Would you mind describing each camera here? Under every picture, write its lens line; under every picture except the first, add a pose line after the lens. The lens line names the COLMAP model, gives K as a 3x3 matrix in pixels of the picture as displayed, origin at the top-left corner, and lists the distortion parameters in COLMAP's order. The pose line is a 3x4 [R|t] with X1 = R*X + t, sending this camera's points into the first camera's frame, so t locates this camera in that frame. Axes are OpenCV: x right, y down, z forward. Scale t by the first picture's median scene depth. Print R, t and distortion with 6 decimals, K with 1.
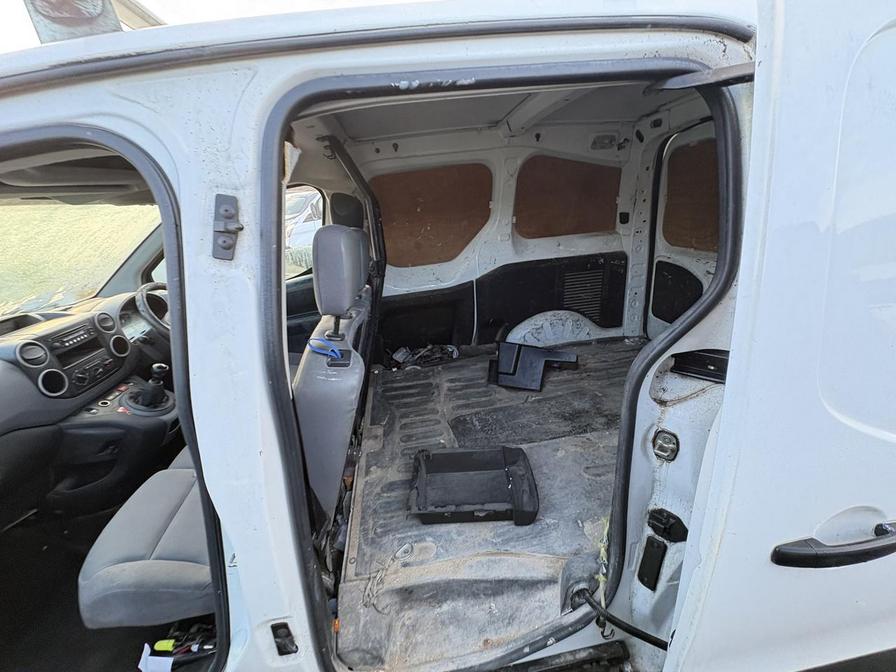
lens RADIAL K [[355.7, 0, 451.9], [0, 355.7, 335.3], [0, 0, 1]] dist [0.000177, -0.000136]
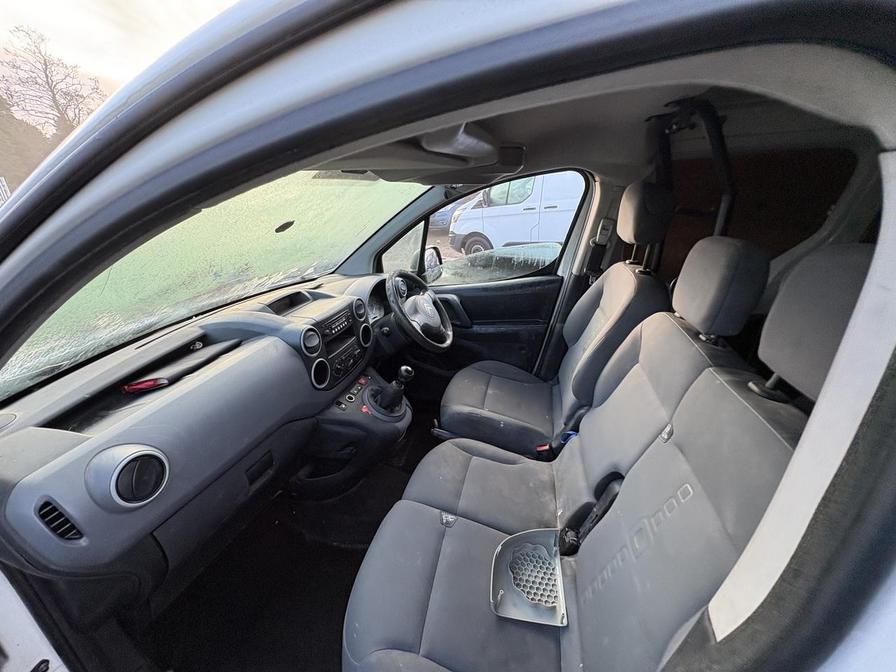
lens RADIAL K [[355.7, 0, 447.9], [0, 355.7, 335.2], [0, 0, 1]] dist [0.000177, -0.000136]
pose [[0.926579, 0.182312, -0.328958, -0.476351], [-0.174397, 0.983211, 0.053681, -0.064672], [0.333222, 0.007630, 0.942818, 0.214146]]
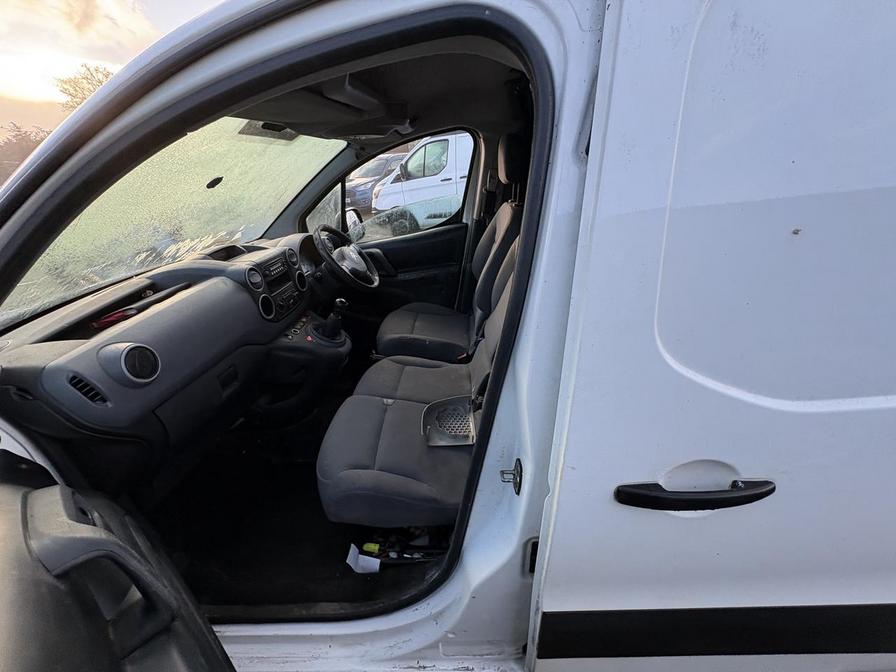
lens RADIAL K [[355.7, 0, 448.0], [0, 355.7, 335.4], [0, 0, 1]] dist [0.000177, -0.000136]
pose [[0.984131, 0.074416, -0.161087, -0.345748], [-0.061300, 0.994500, 0.084920, 0.084382], [0.166520, -0.073697, 0.983280, 0.002408]]
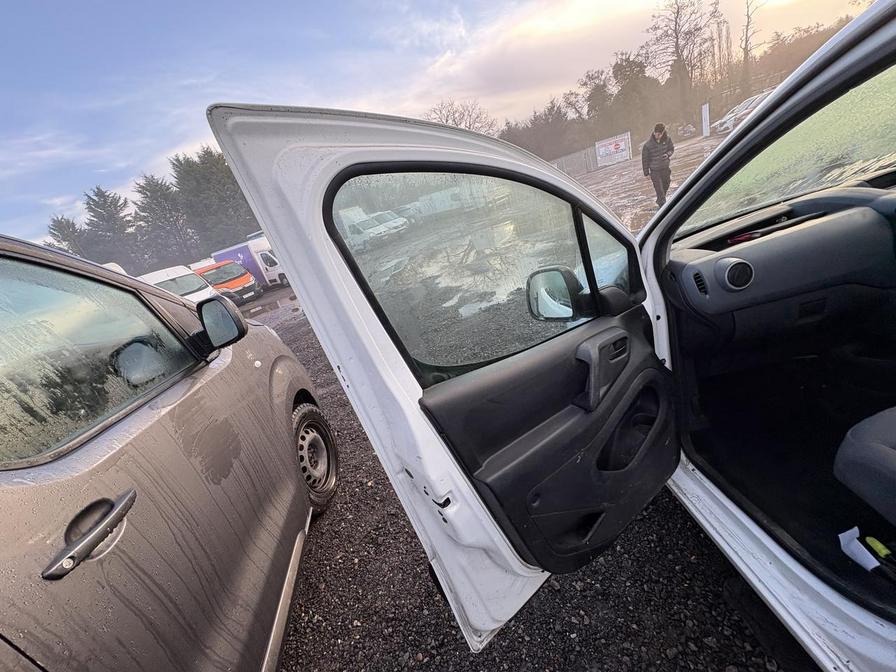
lens RADIAL K [[355.7, 0, 448.3], [0, 355.7, 337.0], [0, 0, 1]] dist [0.000177, -0.000136]
pose [[-0.083034, 0.425705, -0.901044, -0.073262], [-0.078733, 0.898538, 0.431776, 0.036893], [0.993432, 0.106794, -0.041092, -0.125542]]
